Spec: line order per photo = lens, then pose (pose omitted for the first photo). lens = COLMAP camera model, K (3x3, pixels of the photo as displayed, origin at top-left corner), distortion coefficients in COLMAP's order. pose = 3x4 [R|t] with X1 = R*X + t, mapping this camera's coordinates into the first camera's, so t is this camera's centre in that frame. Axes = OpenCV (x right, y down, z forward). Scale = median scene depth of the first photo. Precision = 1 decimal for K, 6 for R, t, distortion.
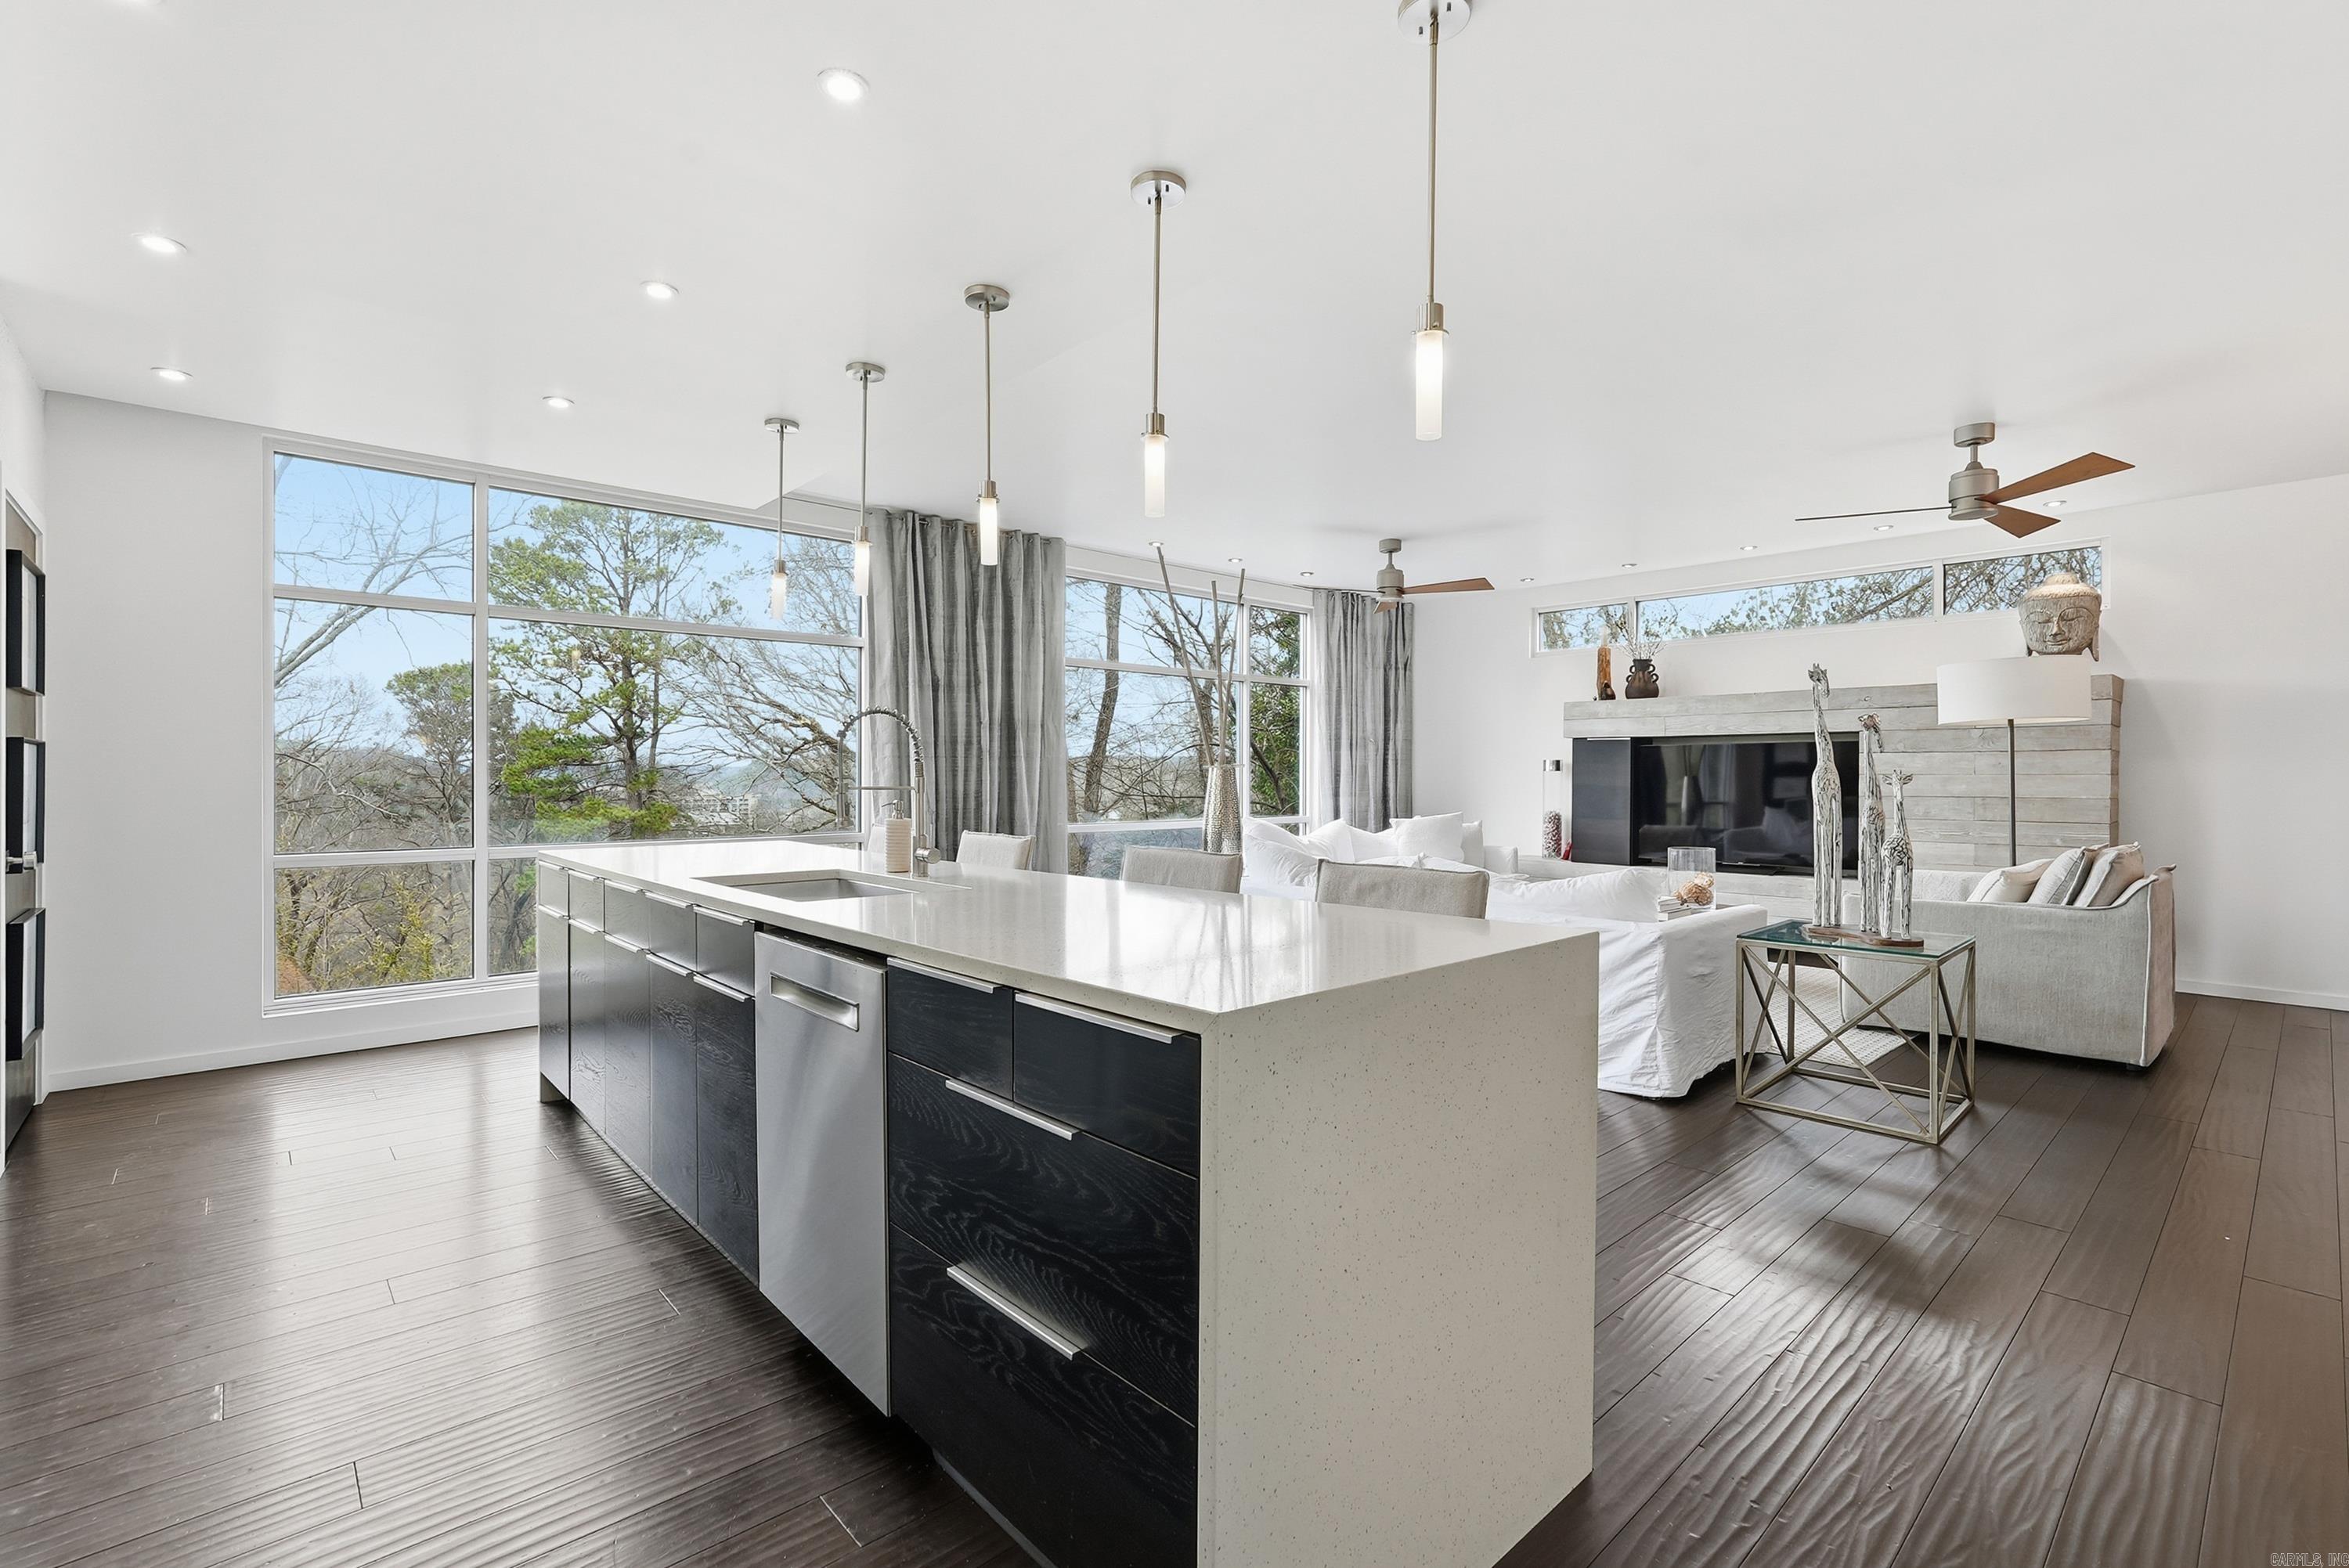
lens RADIAL K [[1049.8, 0, 1188.5], [0, 1049.8, 773.2], [0, 0, 1]] dist [-0.012857, 0.006334]
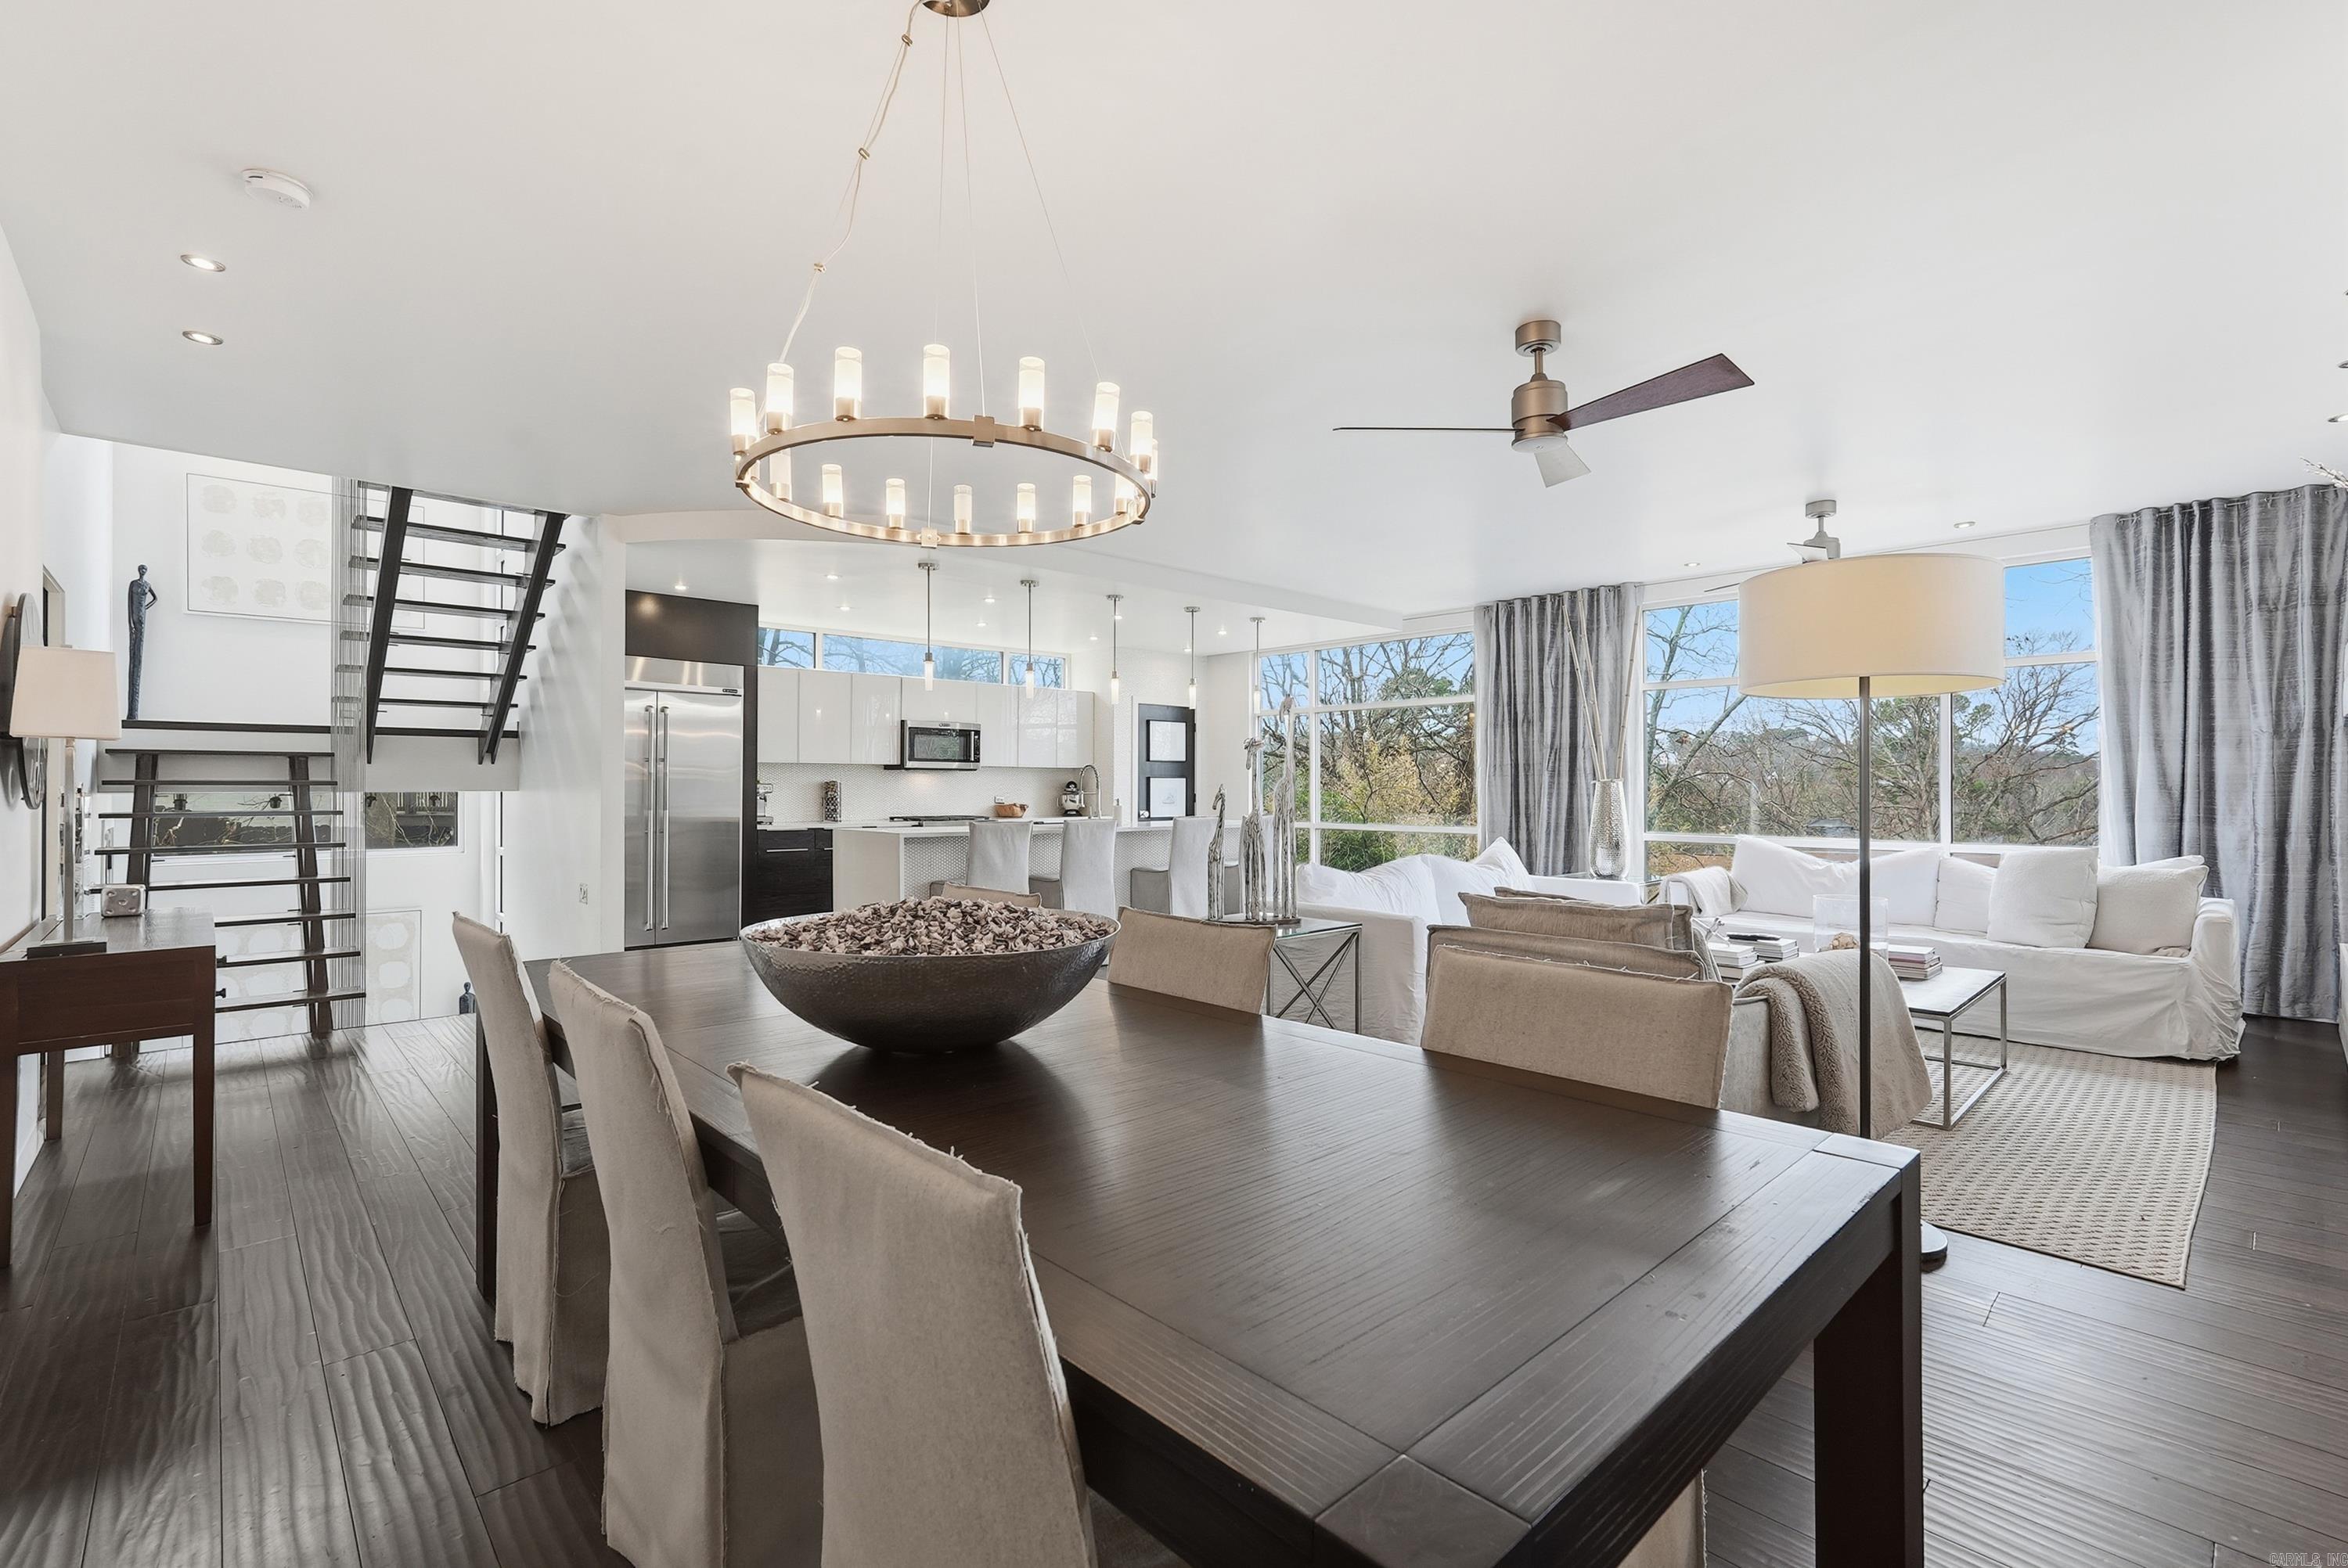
lens RADIAL K [[1049.3, 0, 1174.5], [0, 1049.3, 782.8], [0, 0, 1]] dist [-0.012857, 0.006334]
pose [[-0.007827, -0.001425, -0.999968, 1.453850], [0.002752, 0.999995, -0.001447, -0.006991], [0.999966, -0.002764, -0.007823, 0.725411]]
